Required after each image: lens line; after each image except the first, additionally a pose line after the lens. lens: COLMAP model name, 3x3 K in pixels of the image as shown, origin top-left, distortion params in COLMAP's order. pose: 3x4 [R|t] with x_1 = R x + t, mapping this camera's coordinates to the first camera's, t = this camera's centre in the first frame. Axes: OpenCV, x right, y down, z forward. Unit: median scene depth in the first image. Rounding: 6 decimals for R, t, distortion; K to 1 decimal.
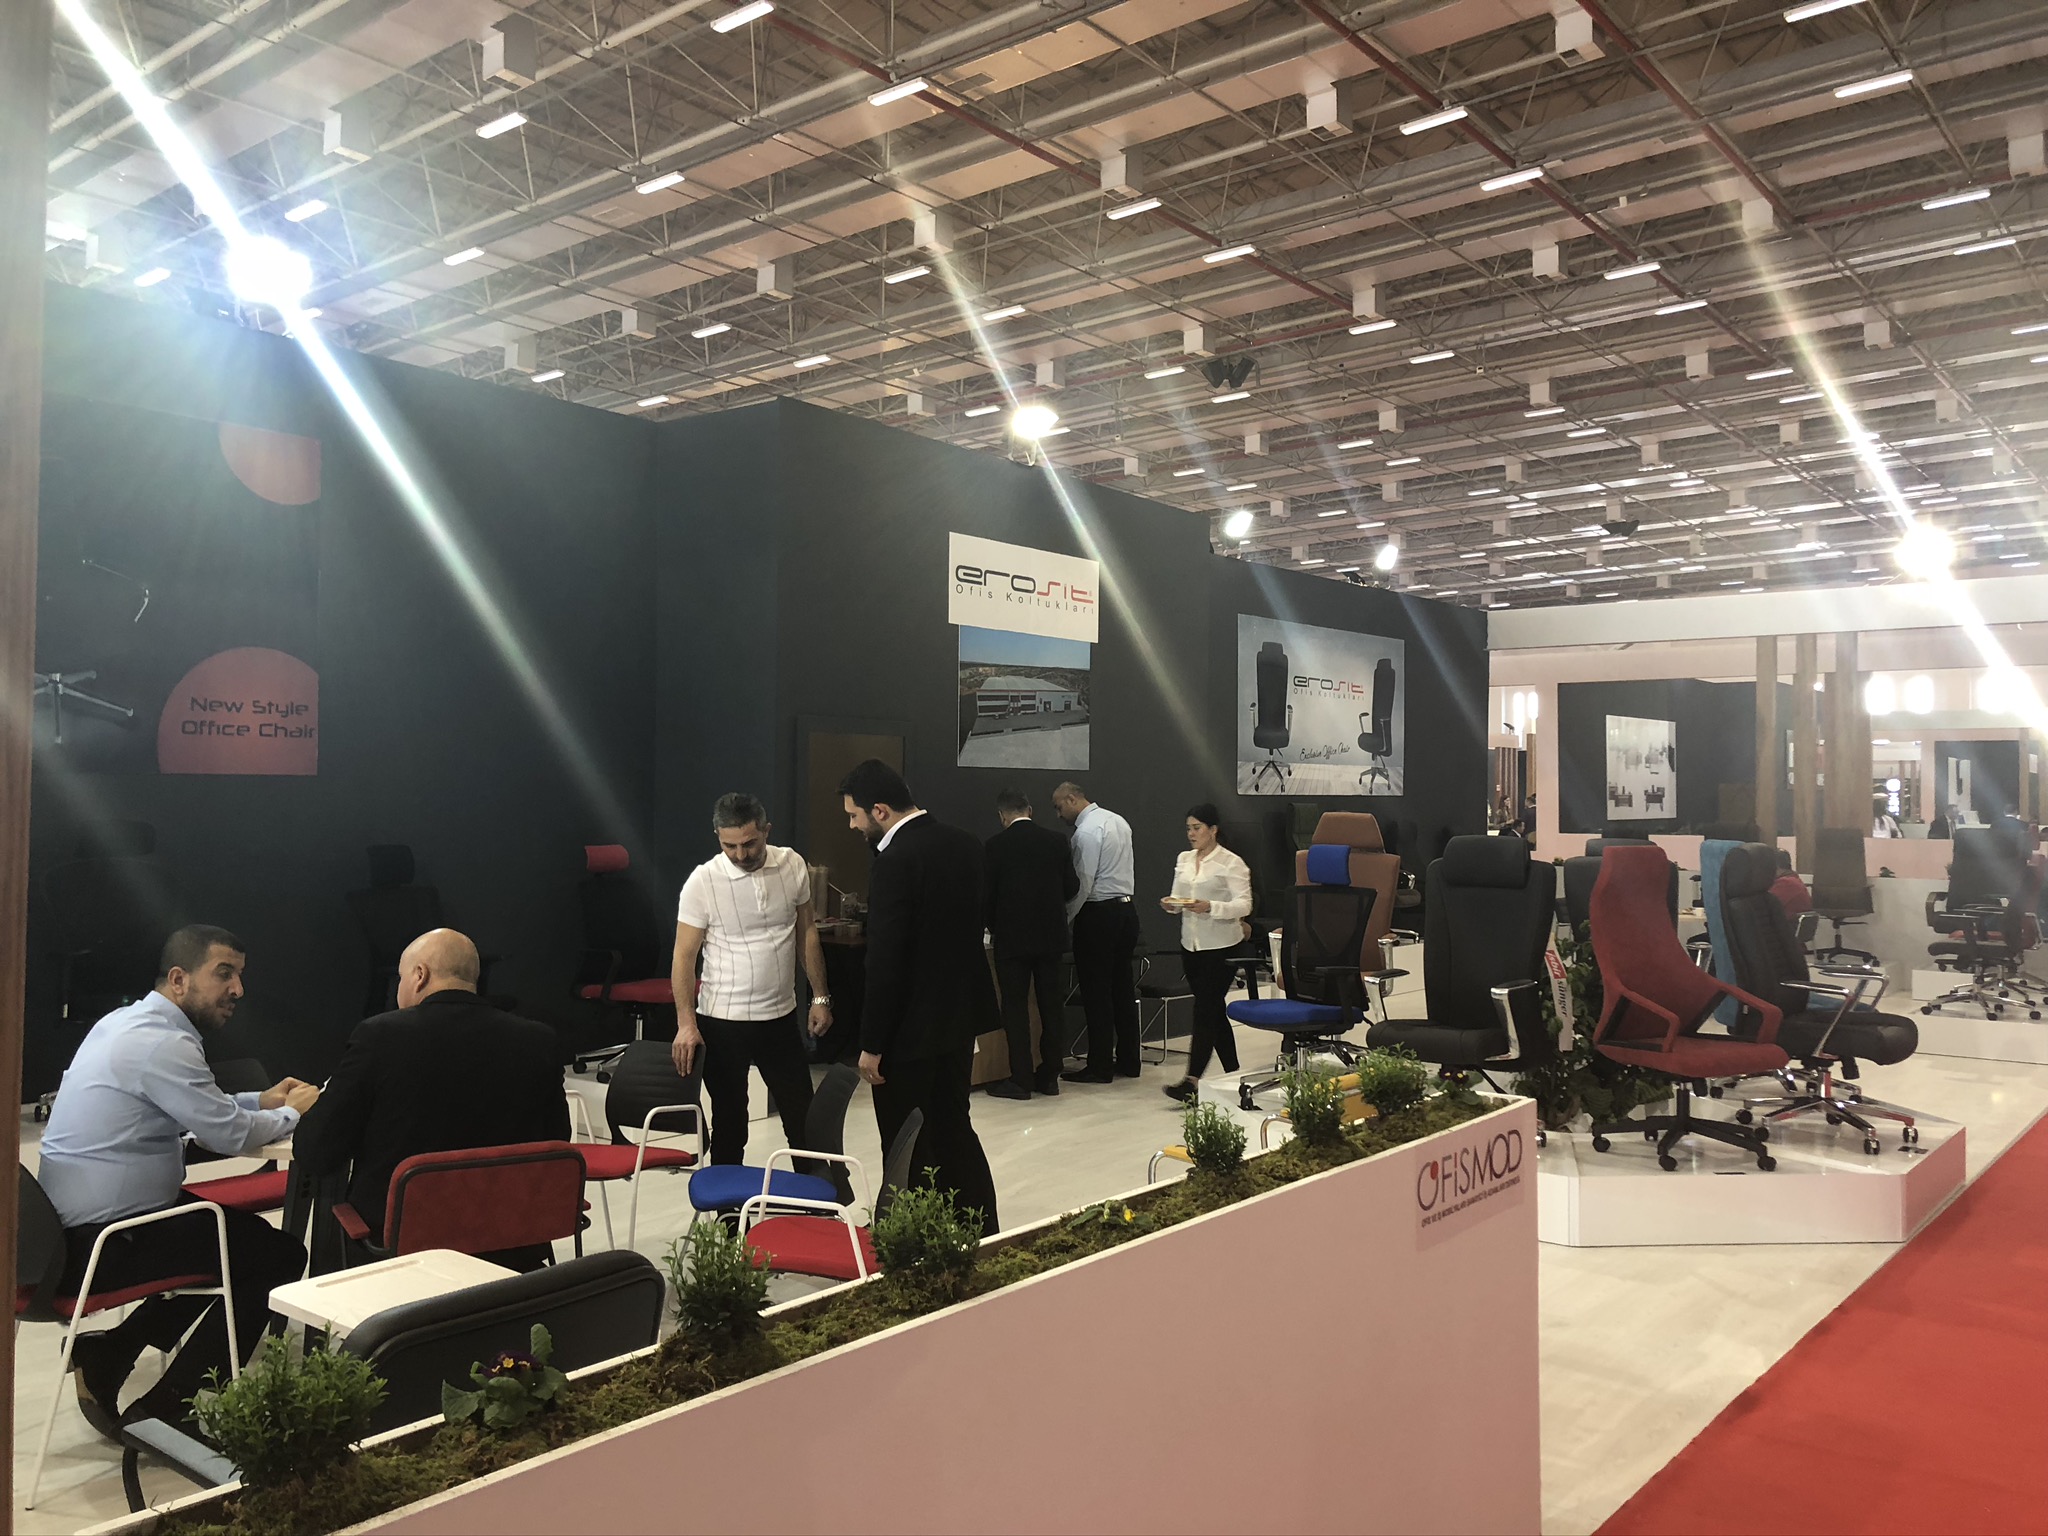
lens RADIAL K [[1637.8, 0, 1025.8], [0, 1637.8, 777.0], [0, 0, 1]] dist [0.005046, 0.001936]
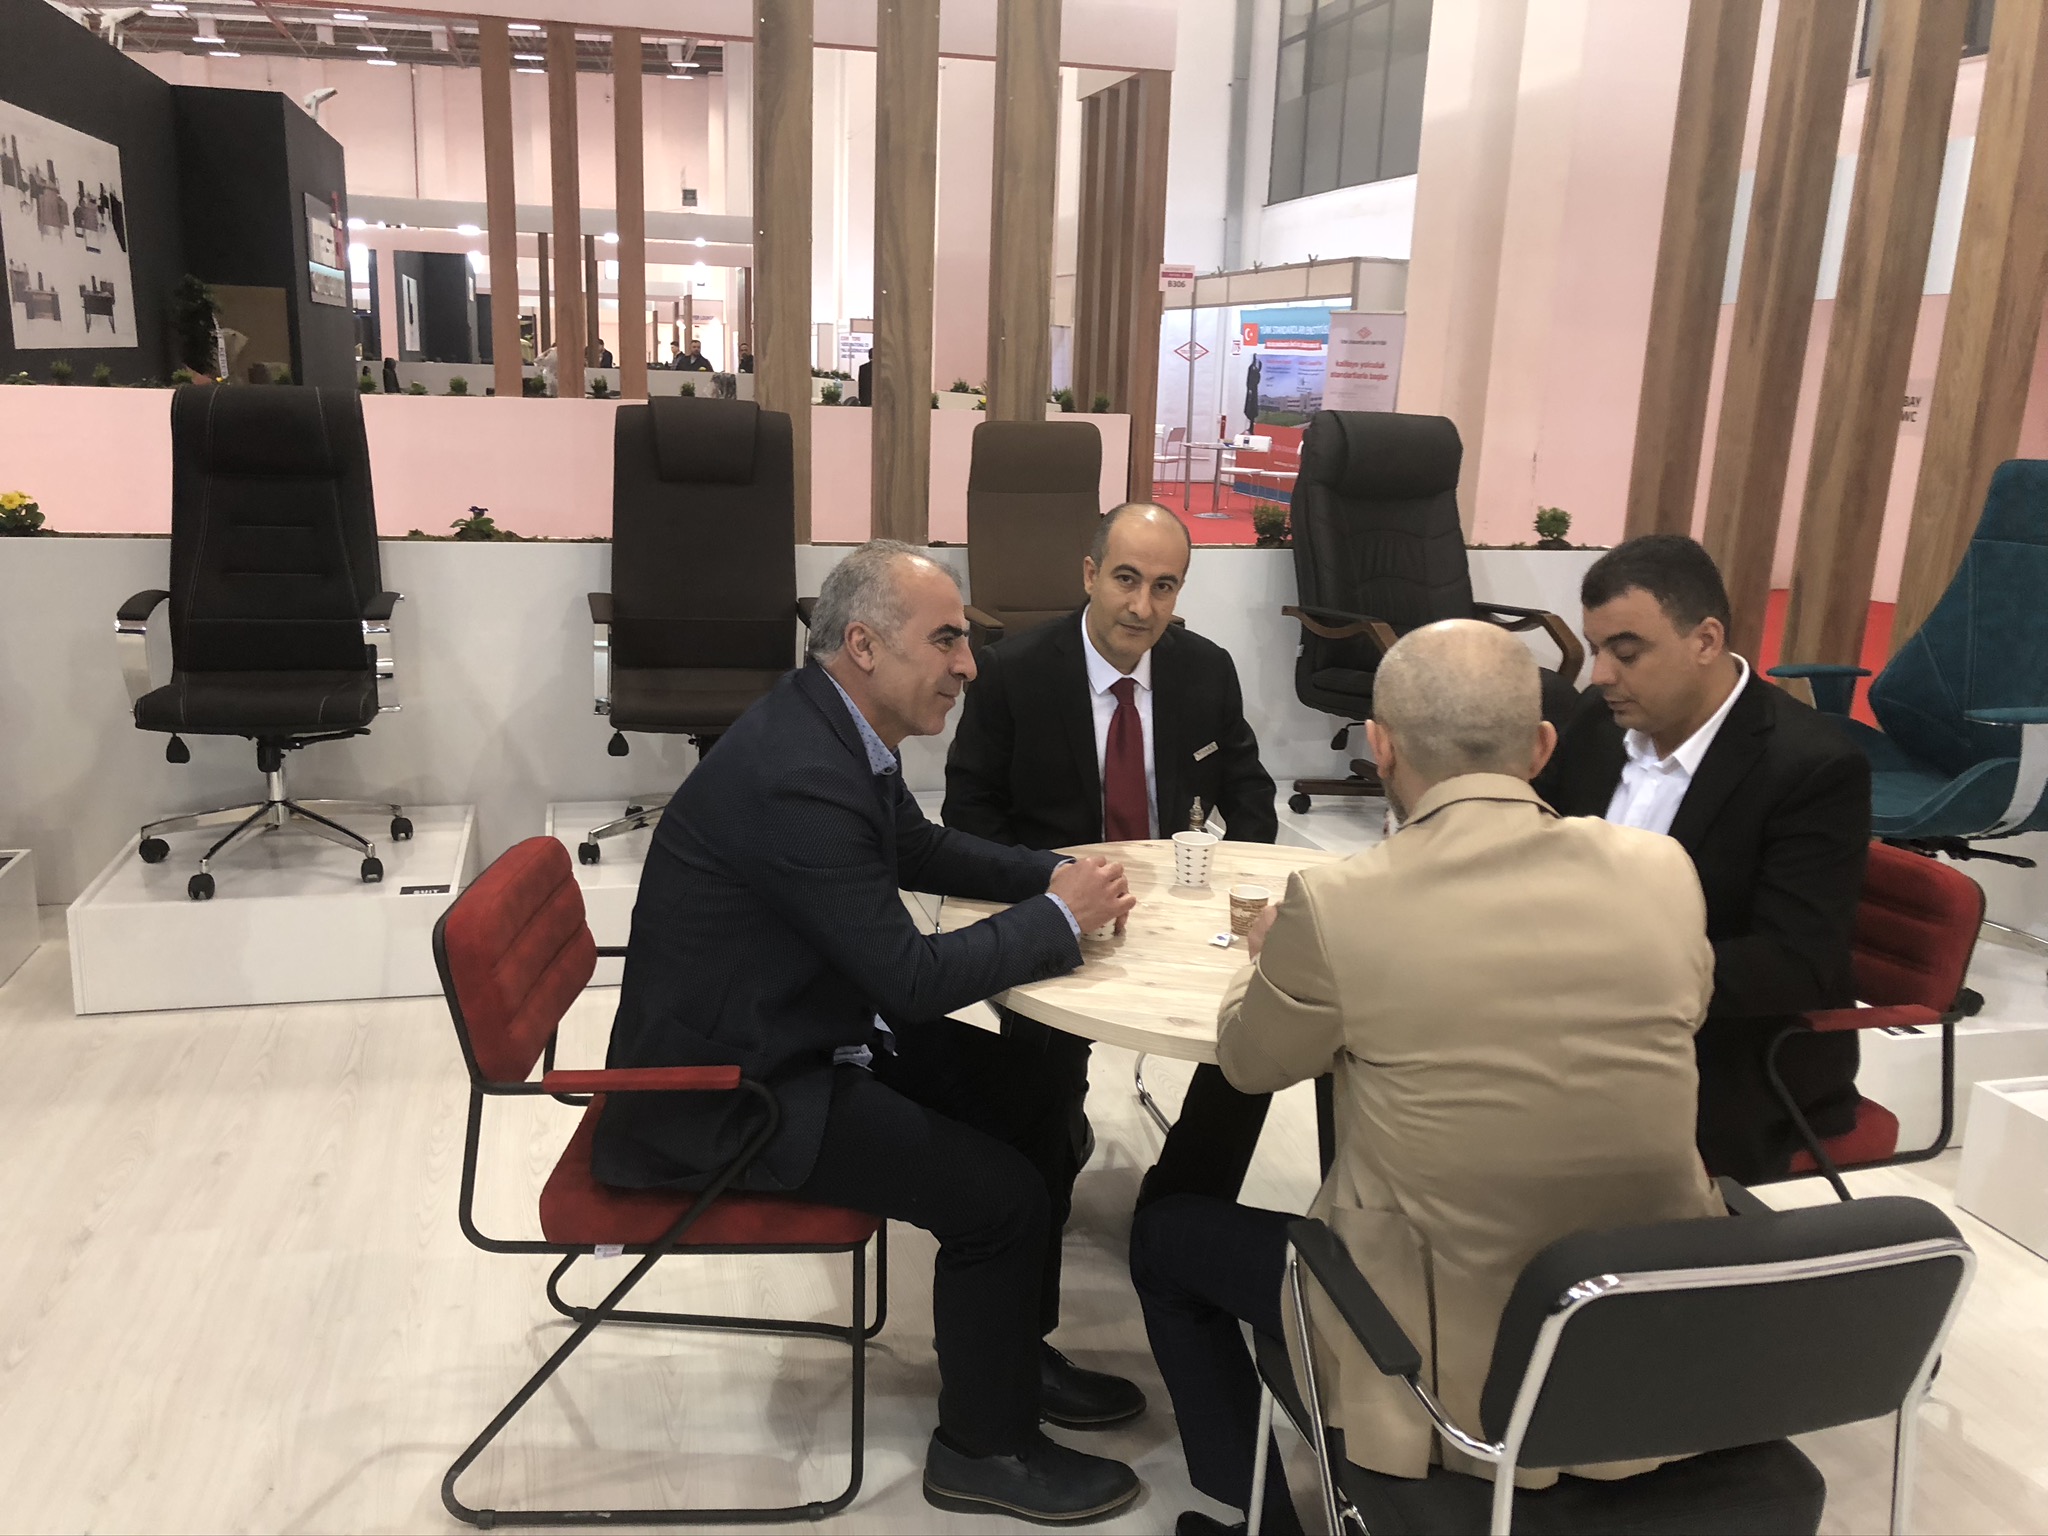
lens RADIAL K [[1742.8, 0, 979.3], [0, 1742.8, 763.3], [0, 0, 1]] dist [0.060999, -0.007541]
pose [[0.638949, -0.159067, 0.752624, 0.072205], [-0.038419, 0.970568, 0.237745, 0.005537], [-0.768289, -0.180822, 0.614032, 0.247261]]
